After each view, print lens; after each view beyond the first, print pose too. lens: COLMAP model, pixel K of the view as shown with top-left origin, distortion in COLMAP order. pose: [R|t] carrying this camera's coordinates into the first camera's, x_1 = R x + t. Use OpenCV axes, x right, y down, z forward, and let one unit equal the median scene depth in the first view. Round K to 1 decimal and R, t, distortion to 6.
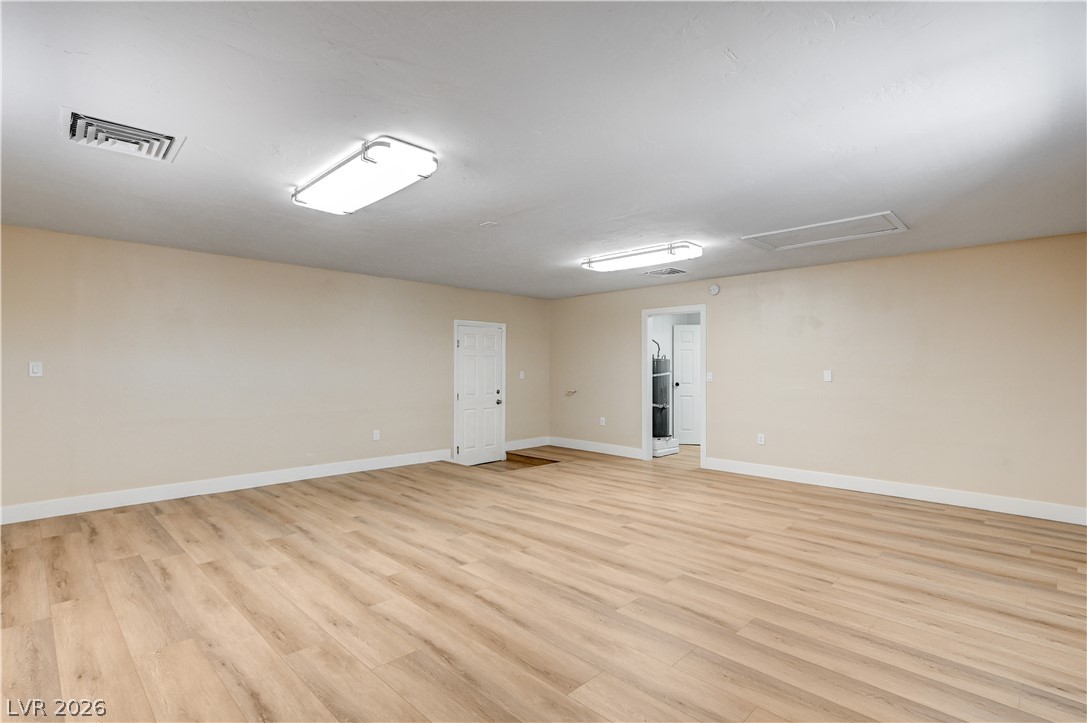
lens RADIAL K [[512.0, 0, 554.2], [0, 512.0, 361.4], [0, 0, 1]] dist [0.000899, 0.000710]
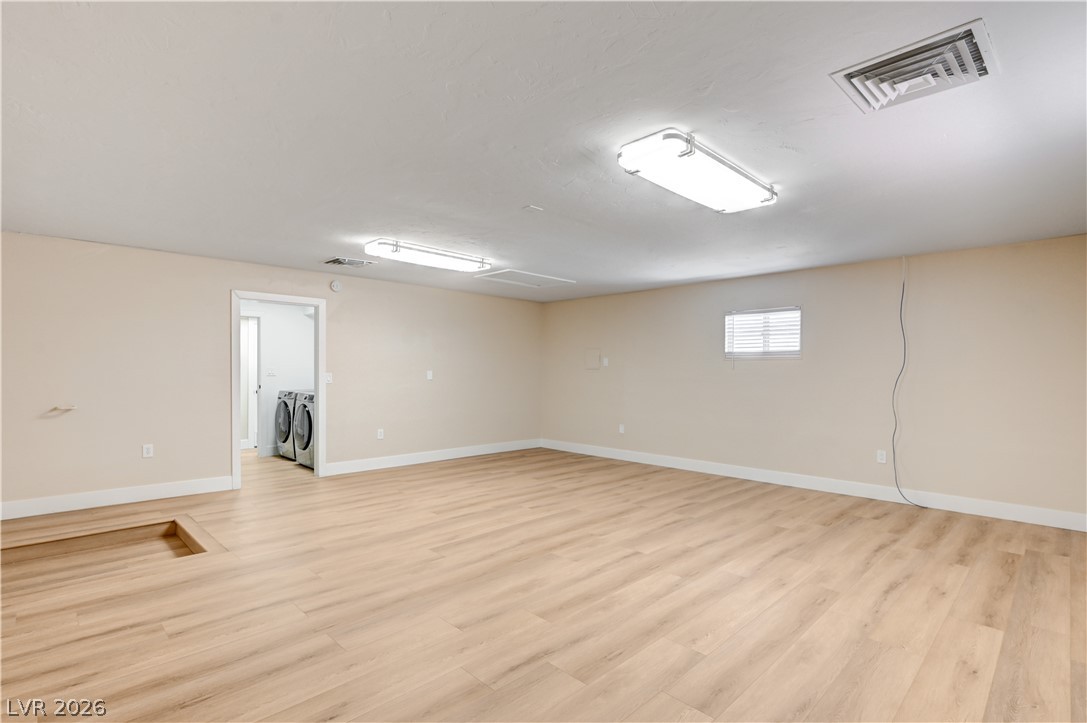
lens RADIAL K [[512.0, 0, 541.6], [0, 512.0, 372.8], [0, 0, 1]] dist [0.000899, 0.000710]
pose [[0.037980, -0.005636, 0.999263, -1.126982], [-0.020755, 0.999764, 0.006427, 0.012560], [-0.999063, -0.020984, 0.037854, 1.046650]]
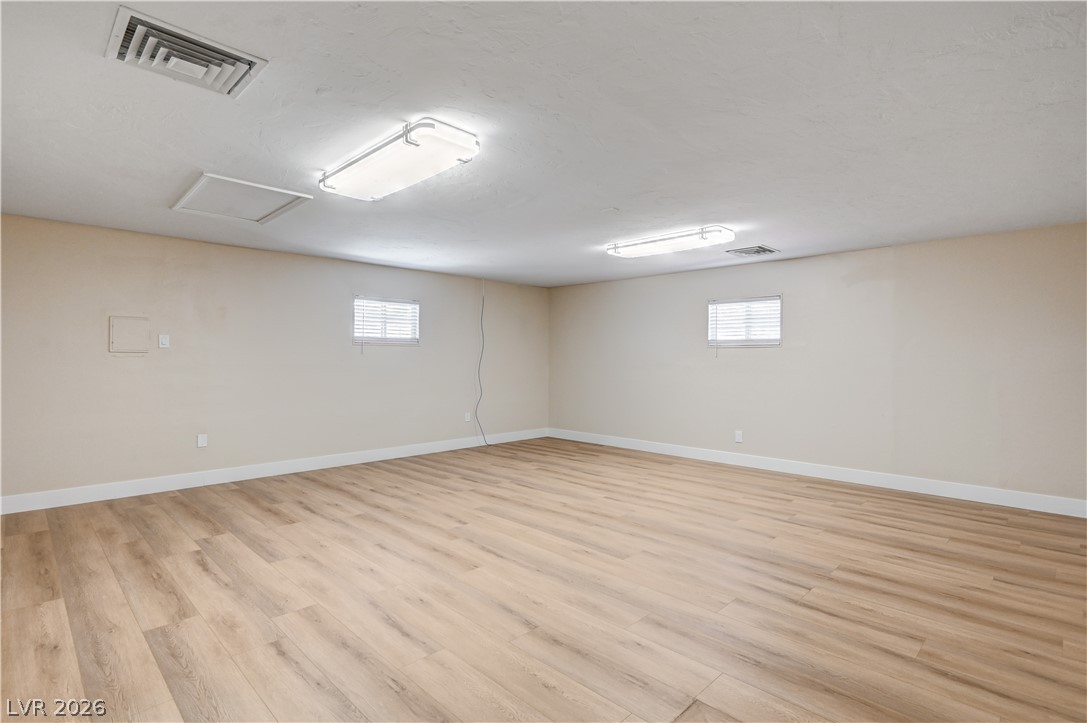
lens RADIAL K [[540.7, 0, 532.5], [0, 540.7, 354.9], [0, 0, 1]] dist [0.002168, 0.000508]
pose [[-0.999244, -0.009097, 0.037785, -0.026411], [-0.009845, 0.999758, -0.019661, 0.030563], [-0.037597, -0.020018, -0.999092, 2.238553]]
